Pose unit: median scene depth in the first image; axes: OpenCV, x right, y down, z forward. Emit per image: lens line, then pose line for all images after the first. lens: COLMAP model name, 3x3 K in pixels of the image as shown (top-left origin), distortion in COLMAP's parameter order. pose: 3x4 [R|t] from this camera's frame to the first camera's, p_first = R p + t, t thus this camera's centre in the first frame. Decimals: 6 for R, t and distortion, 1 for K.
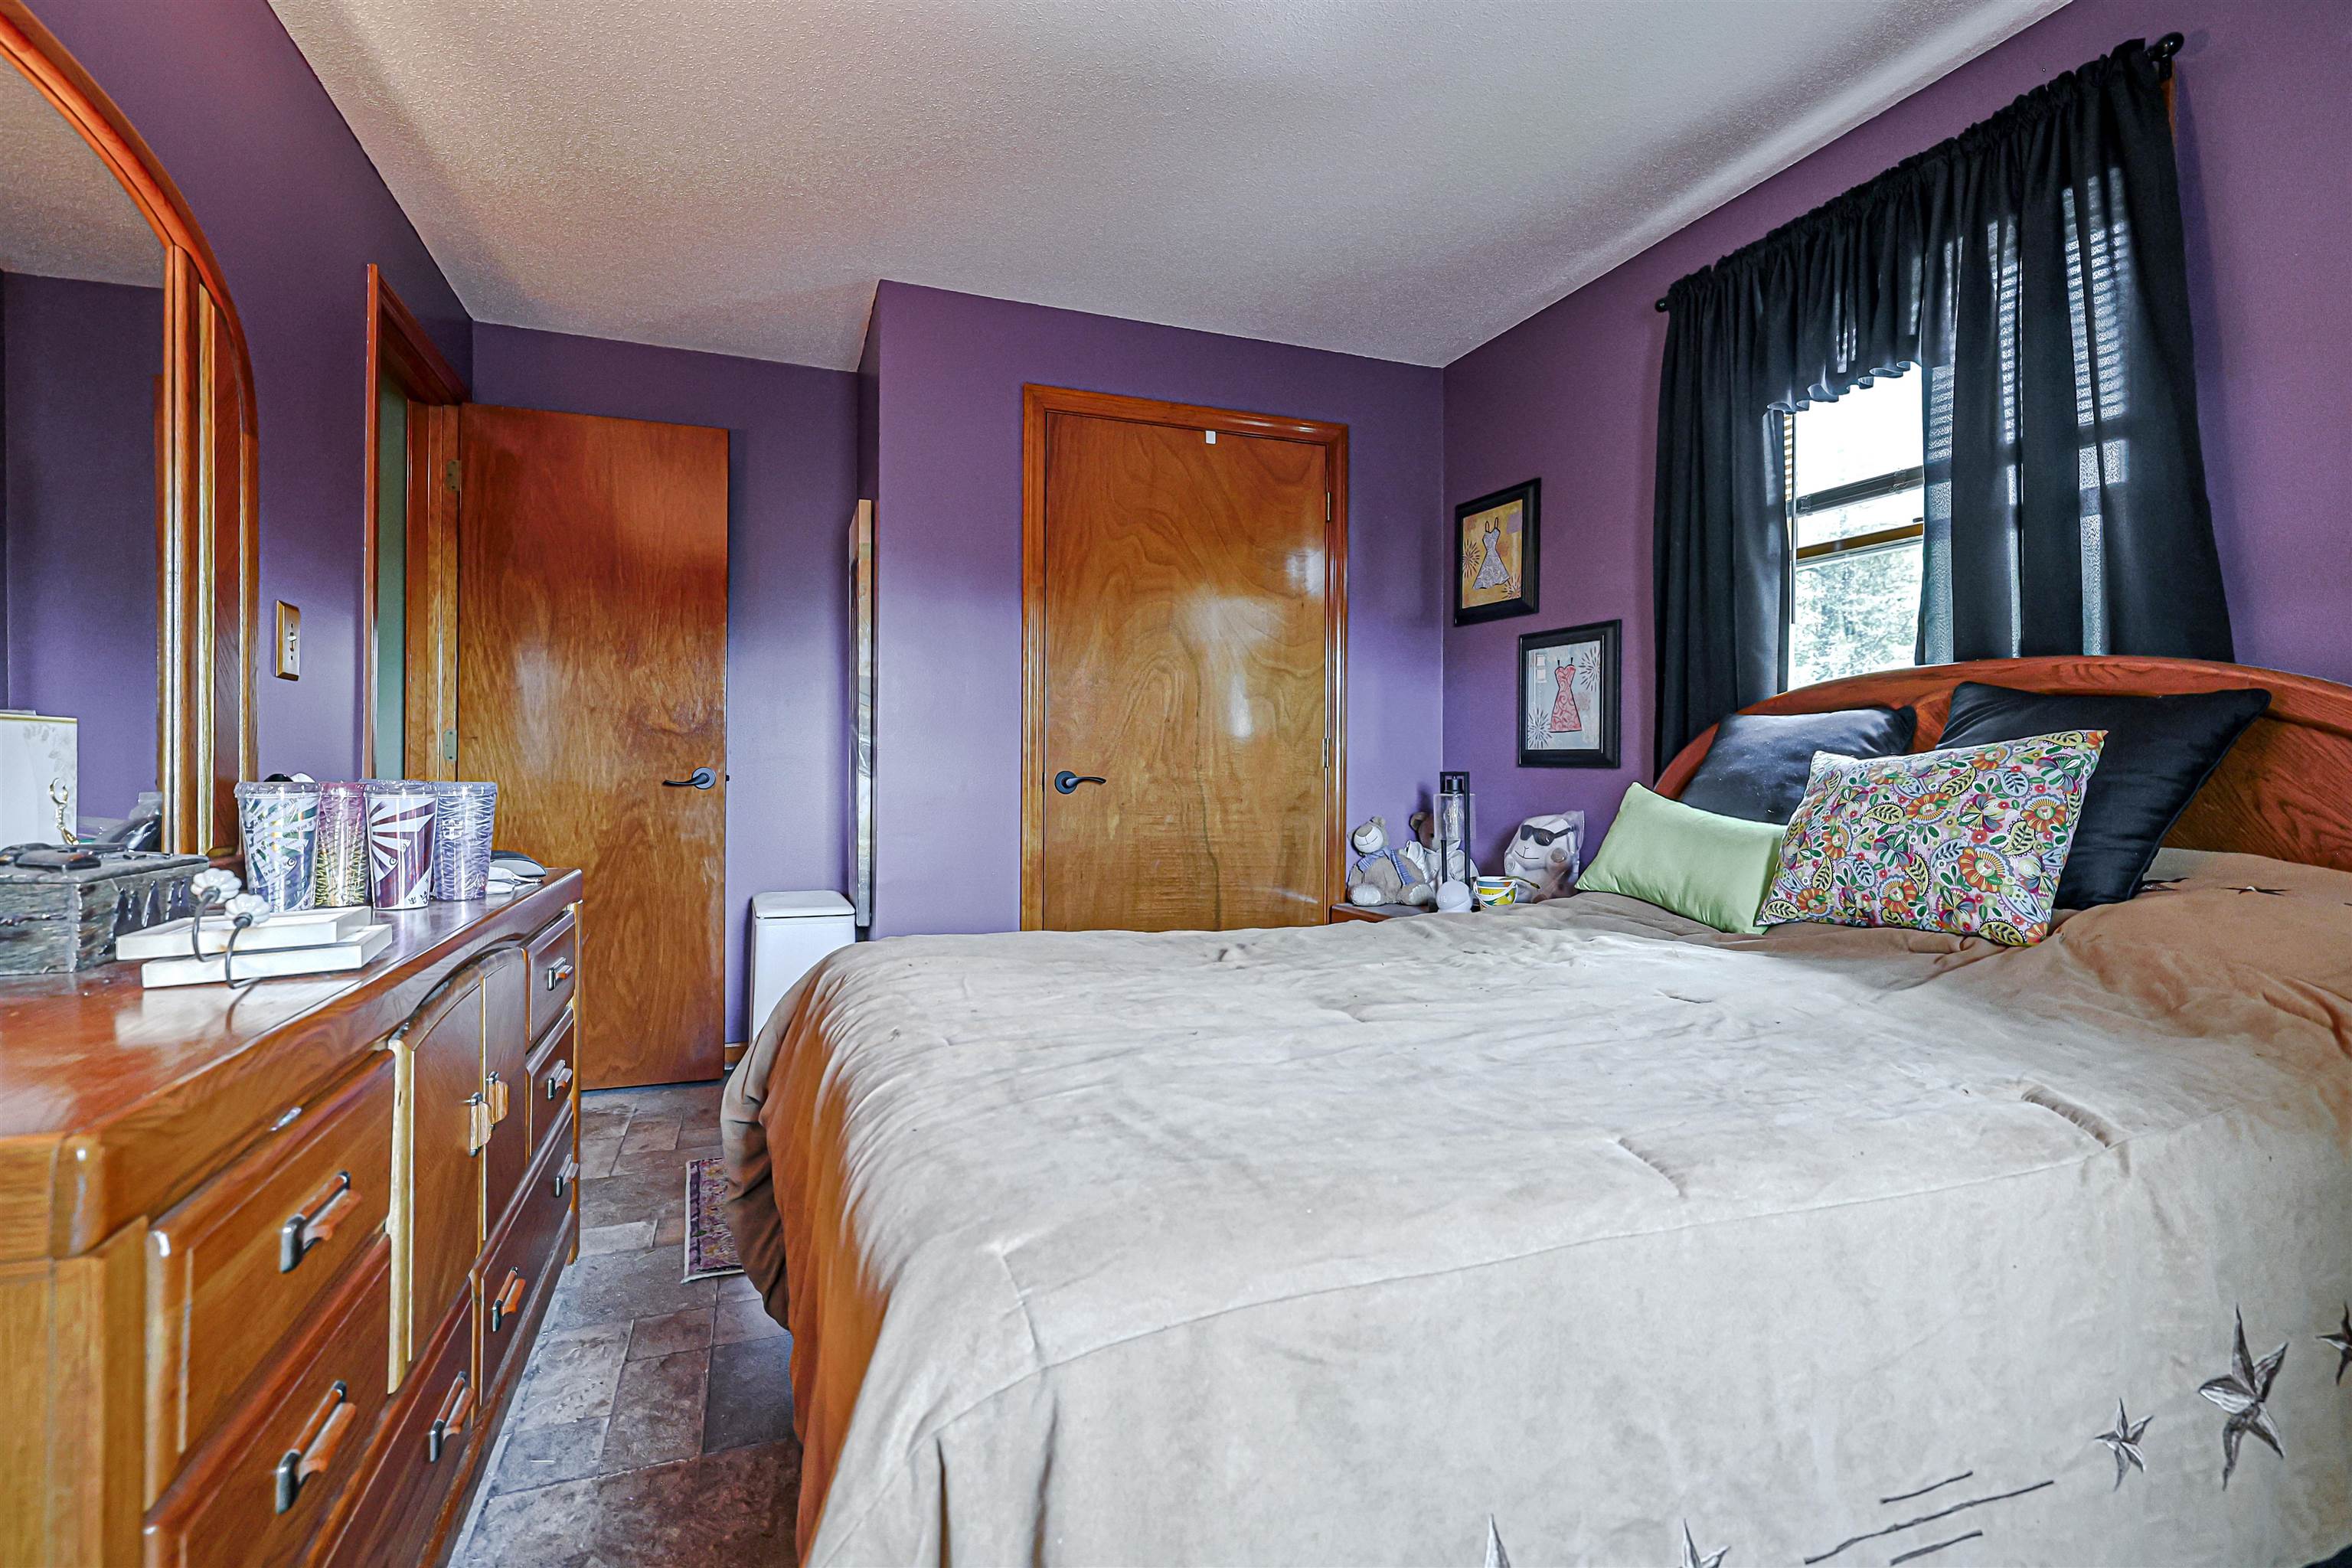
lens RADIAL K [[1057.7, 0, 1179.4], [0, 1057.7, 782.8], [0, 0, 1]] dist [0.001450, 0.000028]
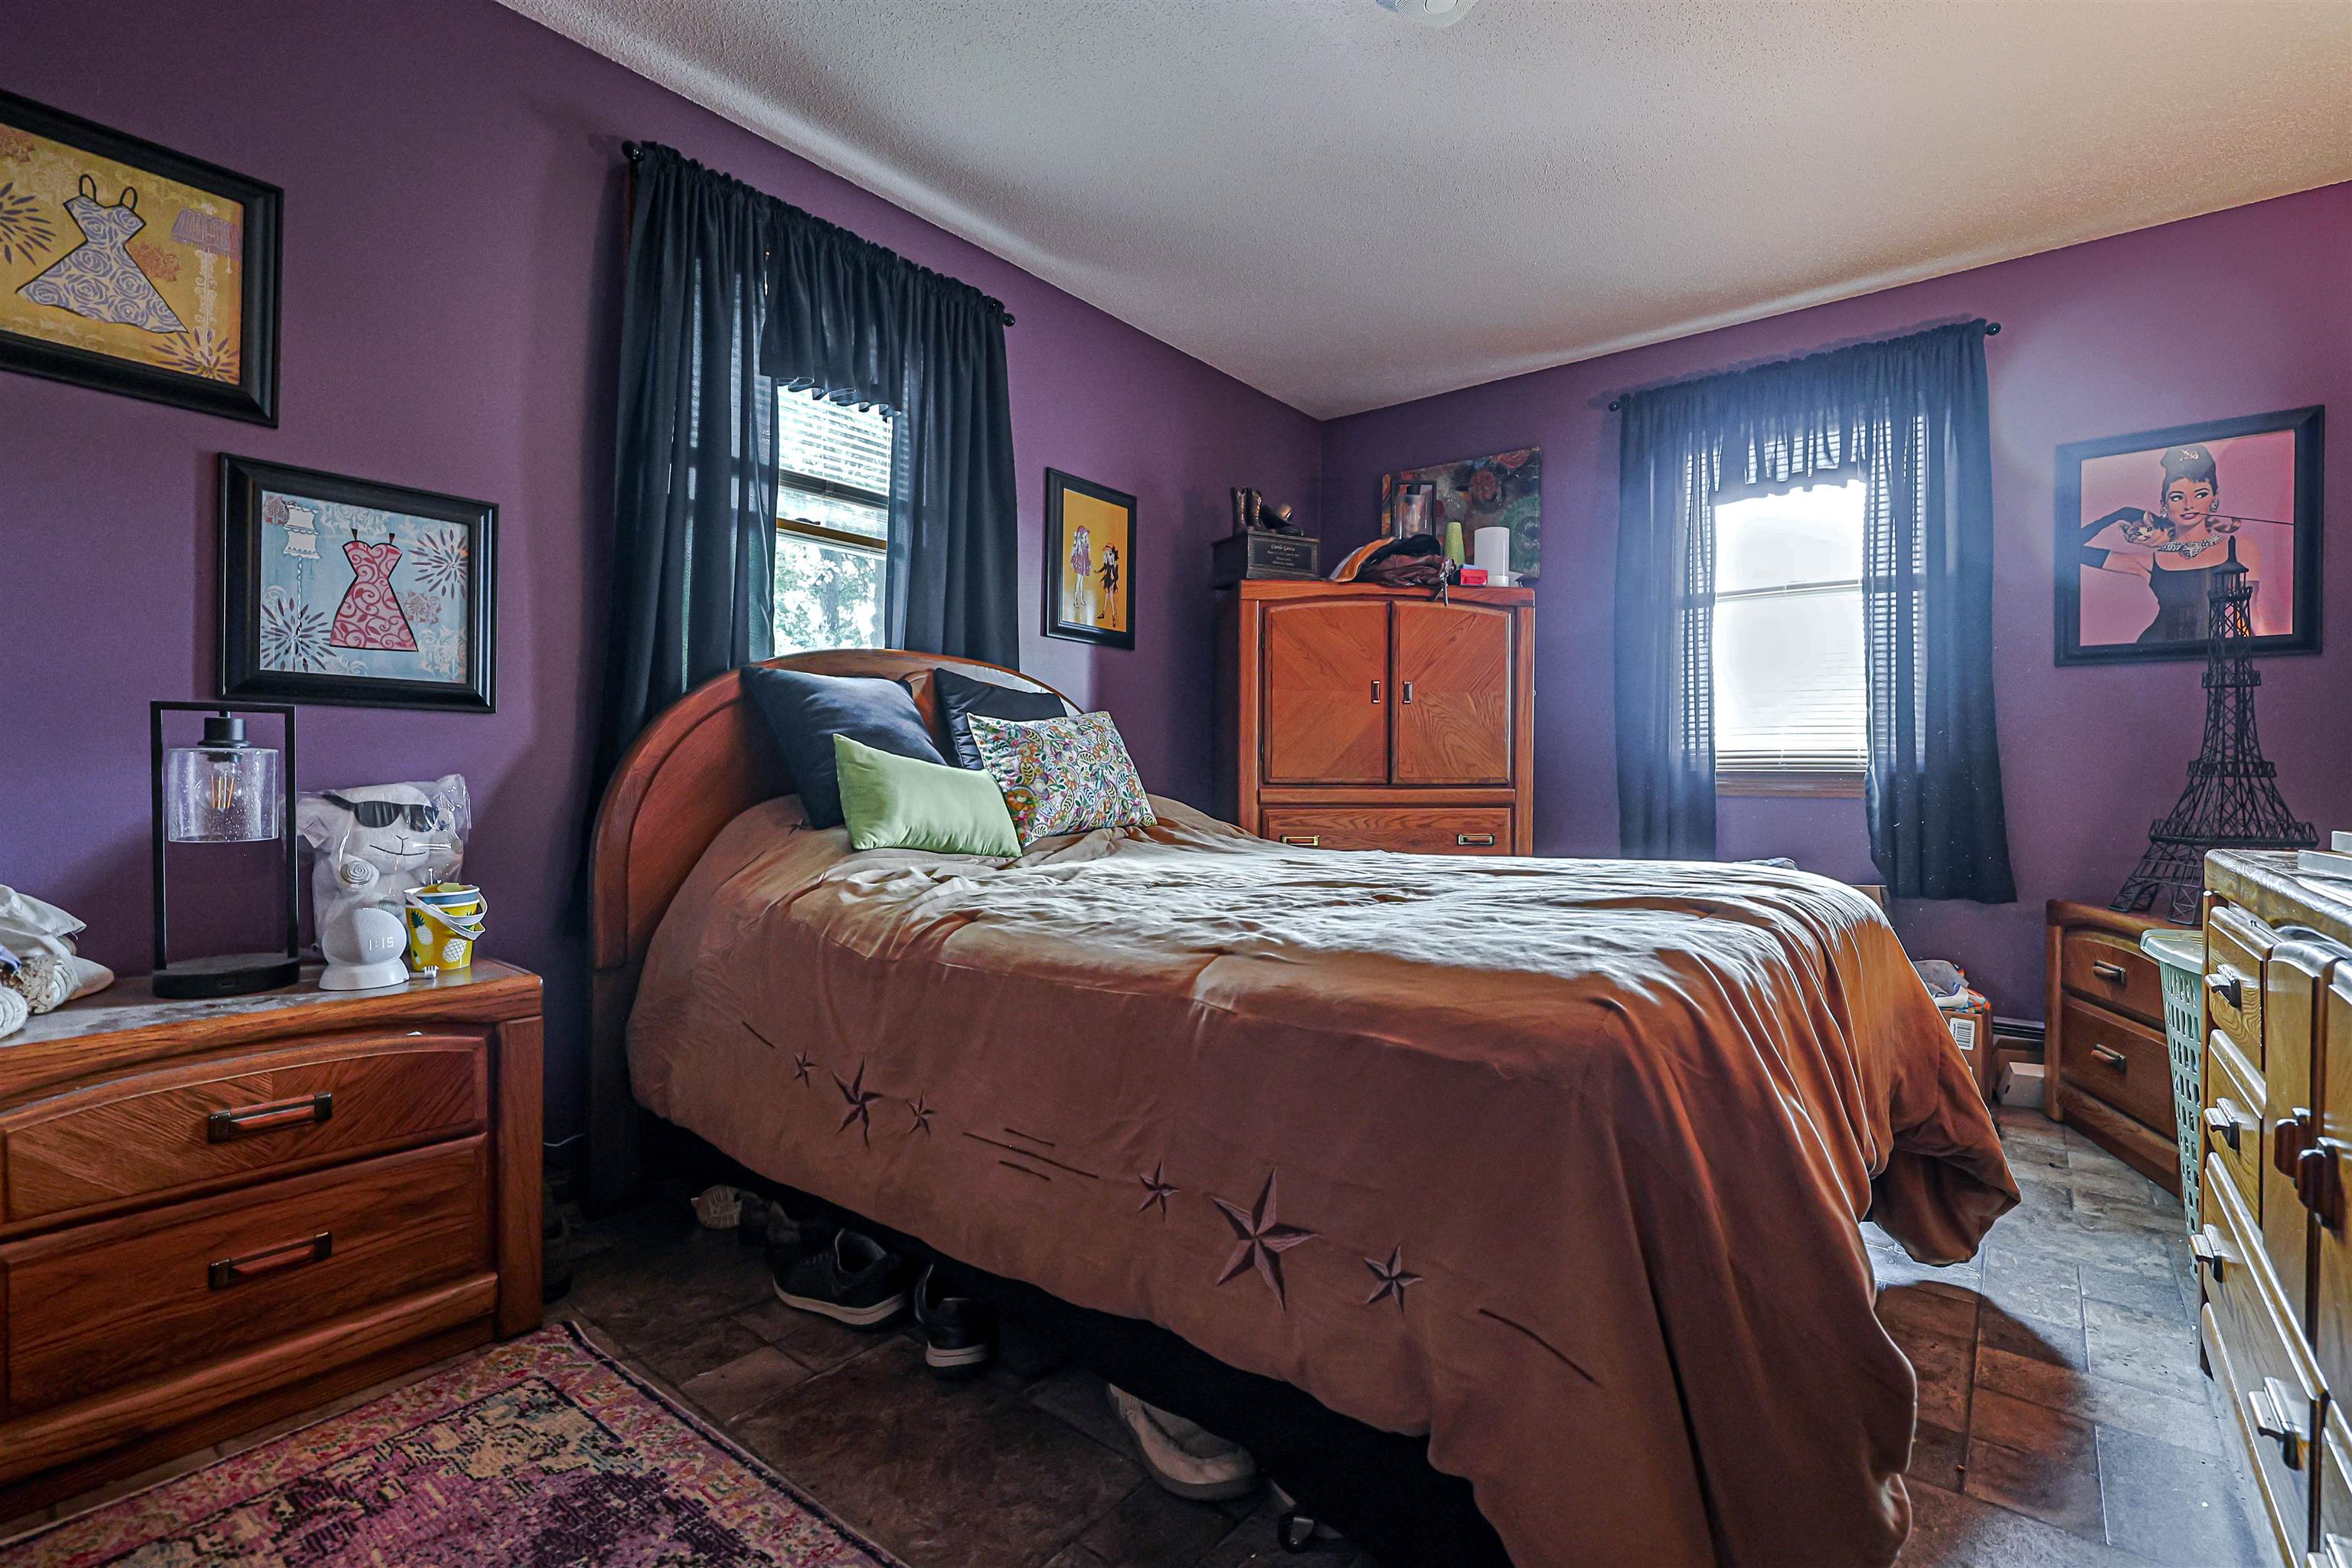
lens RADIAL K [[1057.7, 0, 1179.4], [0, 1057.7, 782.8], [0, 0, 1]] dist [0.001450, 0.000028]
pose [[-0.495949, -0.024783, 0.867998, -0.549332], [-0.001285, 0.999612, 0.027807, 0.016304], [-0.868351, 0.012675, -0.495789, 1.201801]]
